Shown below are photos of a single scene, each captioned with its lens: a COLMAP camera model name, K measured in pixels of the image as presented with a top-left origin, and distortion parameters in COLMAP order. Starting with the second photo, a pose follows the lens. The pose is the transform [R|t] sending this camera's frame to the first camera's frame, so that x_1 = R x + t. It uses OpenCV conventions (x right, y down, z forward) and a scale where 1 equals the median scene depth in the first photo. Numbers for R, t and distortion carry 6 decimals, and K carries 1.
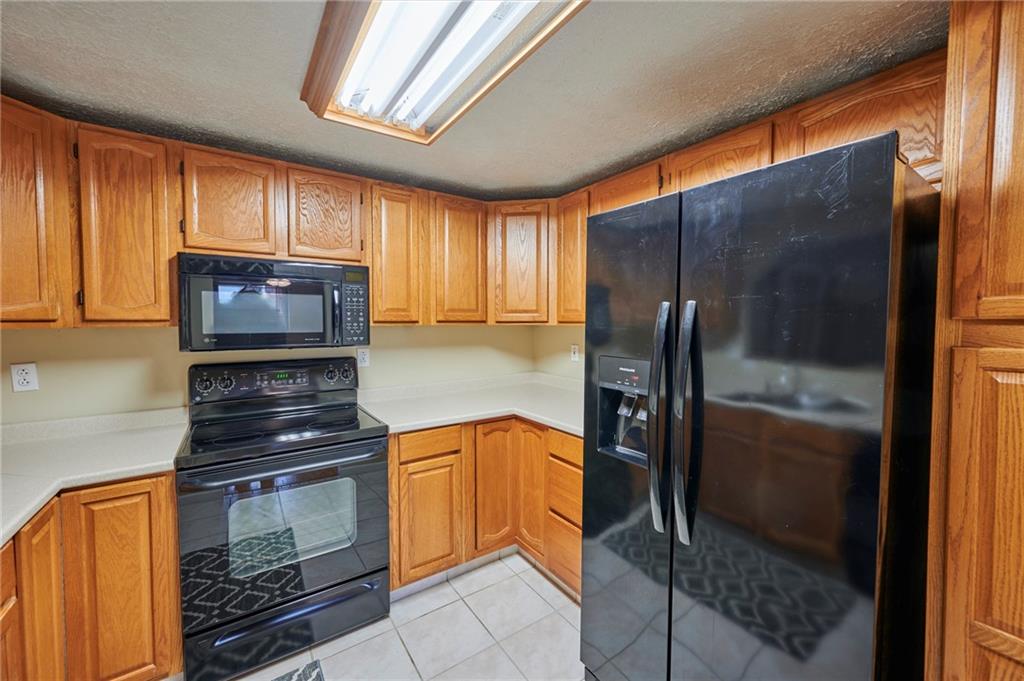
lens RADIAL K [[403.8, 0, 512.8], [0, 403.8, 334.9], [0, 0, 1]] dist [0.000342, -0.000128]
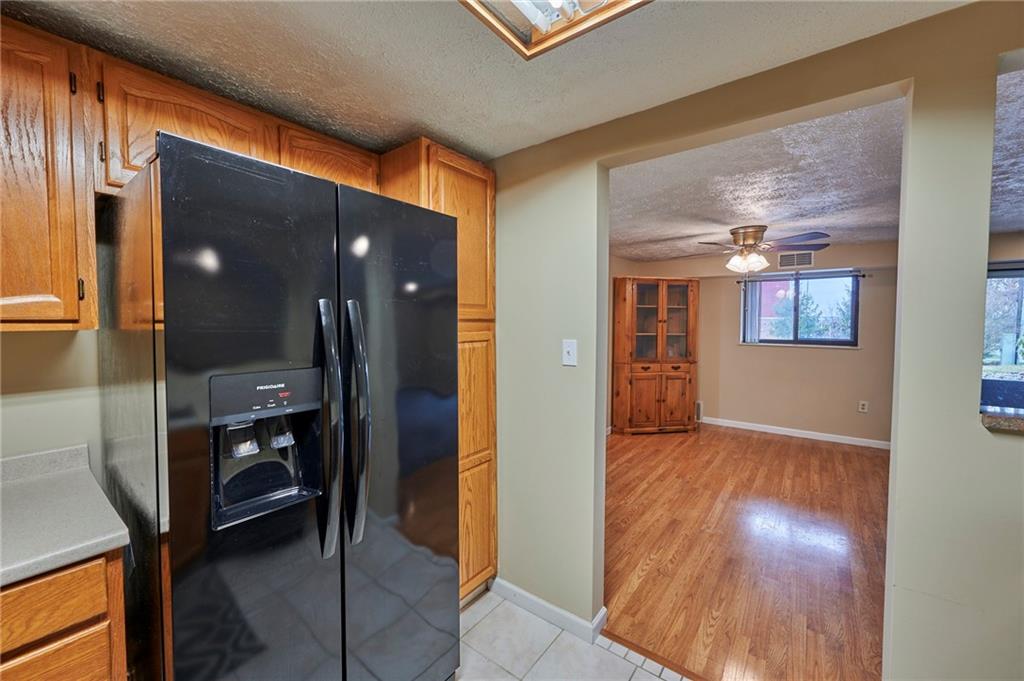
lens RADIAL K [[403.8, 0, 512.8], [0, 403.8, 334.9], [0, 0, 1]] dist [0.000342, -0.000128]
pose [[-0.313753, -0.034524, 0.948877, -0.492804], [0.031911, 0.998391, 0.046877, -0.025741], [-0.948968, 0.044987, -0.312146, 0.724892]]
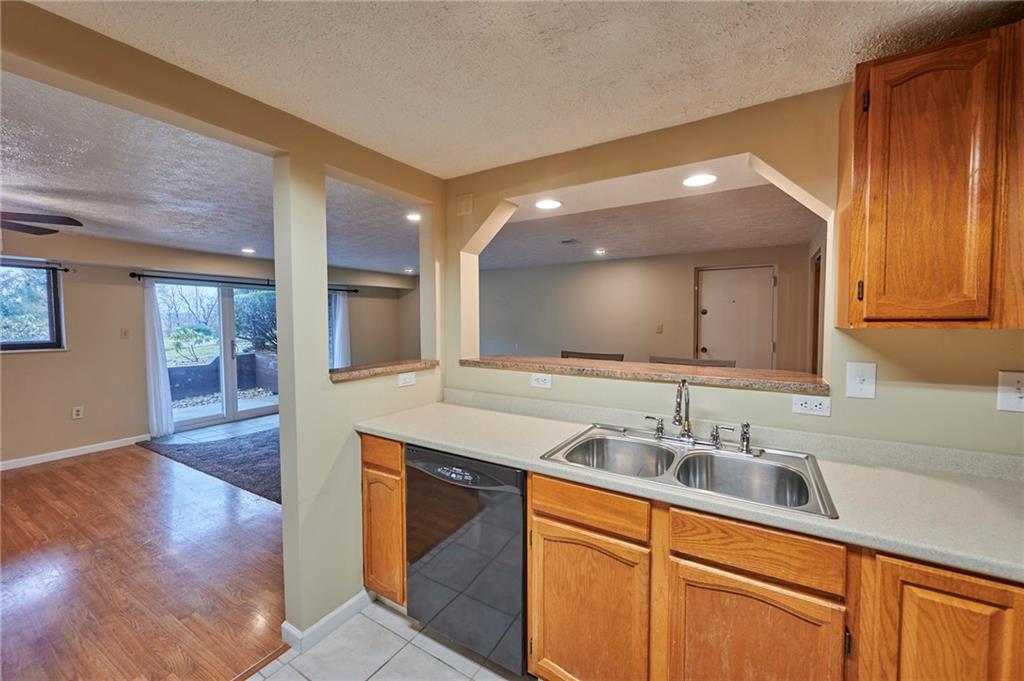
lens RADIAL K [[403.8, 0, 512.8], [0, 403.8, 334.9], [0, 0, 1]] dist [0.000342, -0.000128]
pose [[-0.915154, 0.020426, -0.402586, -0.096932], [-0.010585, 0.997153, 0.074654, -0.039248], [0.402965, 0.072581, -0.912333, 1.034682]]
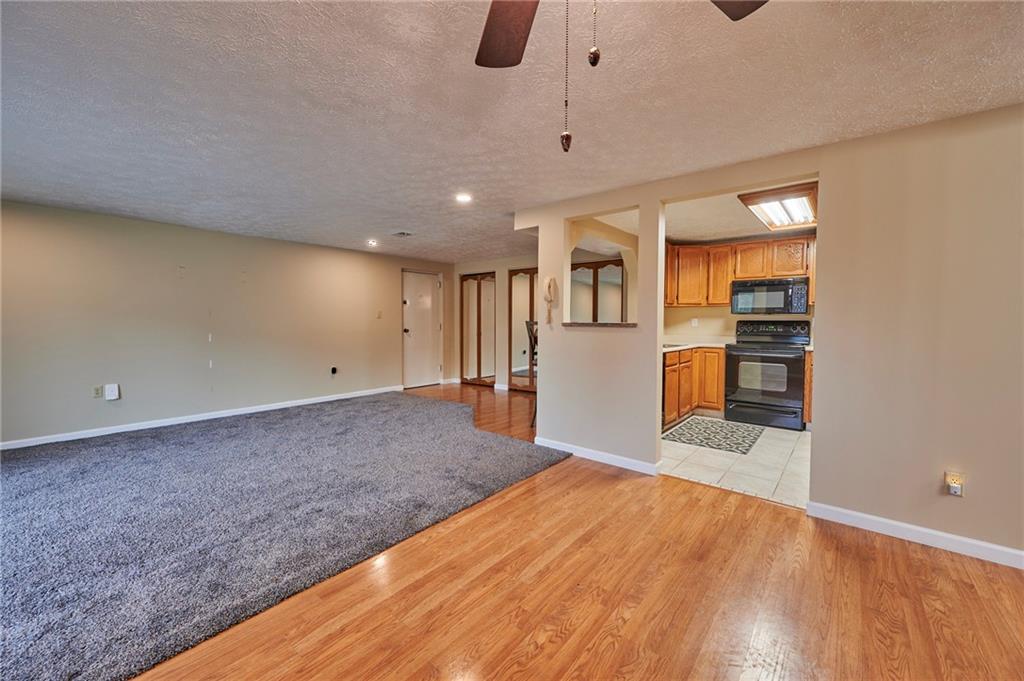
lens RADIAL K [[403.8, 0, 512.8], [0, 403.8, 334.9], [0, 0, 1]] dist [0.000342, -0.000128]
pose [[0.272270, 0.036115, -0.961543, 1.820081], [-0.040014, 0.998856, 0.026186, 0.204984], [0.961389, 0.031346, 0.273403, -1.542907]]
